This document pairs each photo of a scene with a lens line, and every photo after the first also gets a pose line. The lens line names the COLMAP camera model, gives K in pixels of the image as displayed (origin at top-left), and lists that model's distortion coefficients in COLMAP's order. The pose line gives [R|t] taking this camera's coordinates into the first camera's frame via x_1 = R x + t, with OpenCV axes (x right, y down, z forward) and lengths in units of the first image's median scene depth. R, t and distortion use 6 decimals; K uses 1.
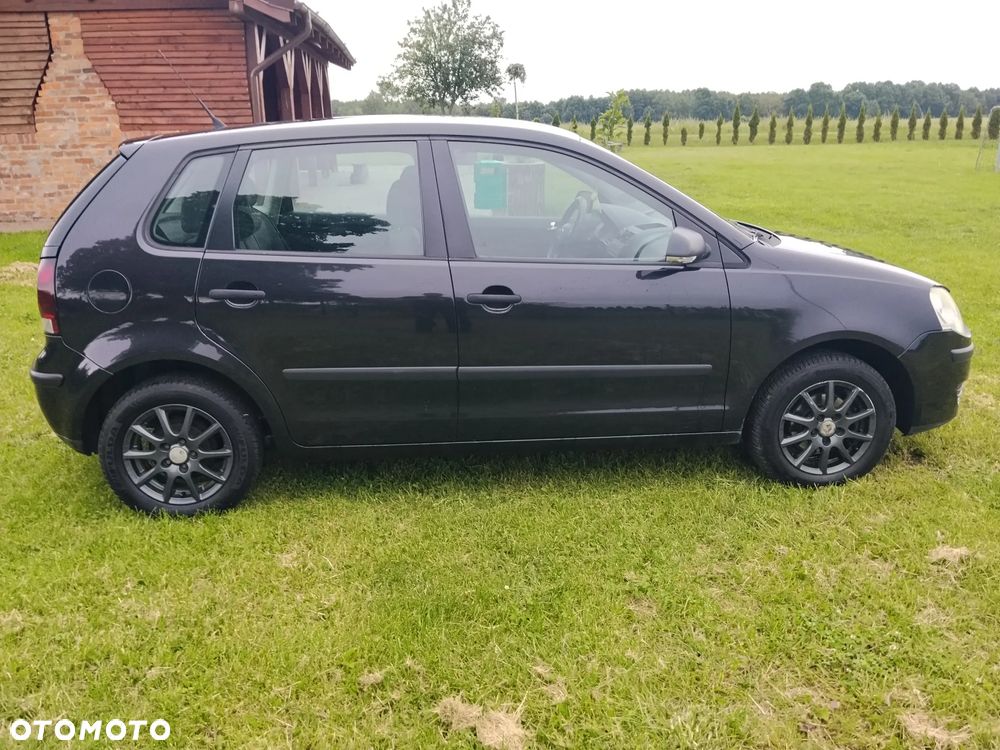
lens RADIAL K [[863.5, 0, 498.1], [0, 863.5, 357.7], [0, 0, 1]] dist [0.084949, -0.179372]
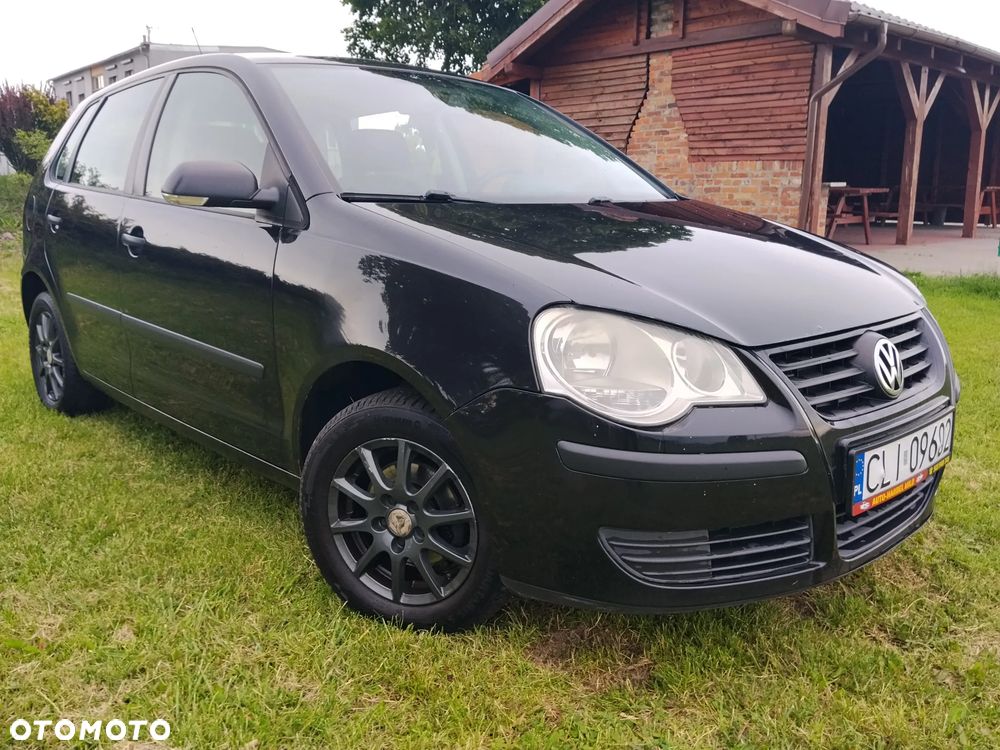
lens RADIAL K [[863.5, 0, 498.1], [0, 863.5, 357.7], [0, 0, 1]] dist [0.084949, -0.179372]
pose [[0.601791, 0.169504, -0.780459, 0.282540], [-0.227289, 0.973158, 0.036099, -0.020385], [0.765629, 0.155665, 0.624164, 0.222718]]
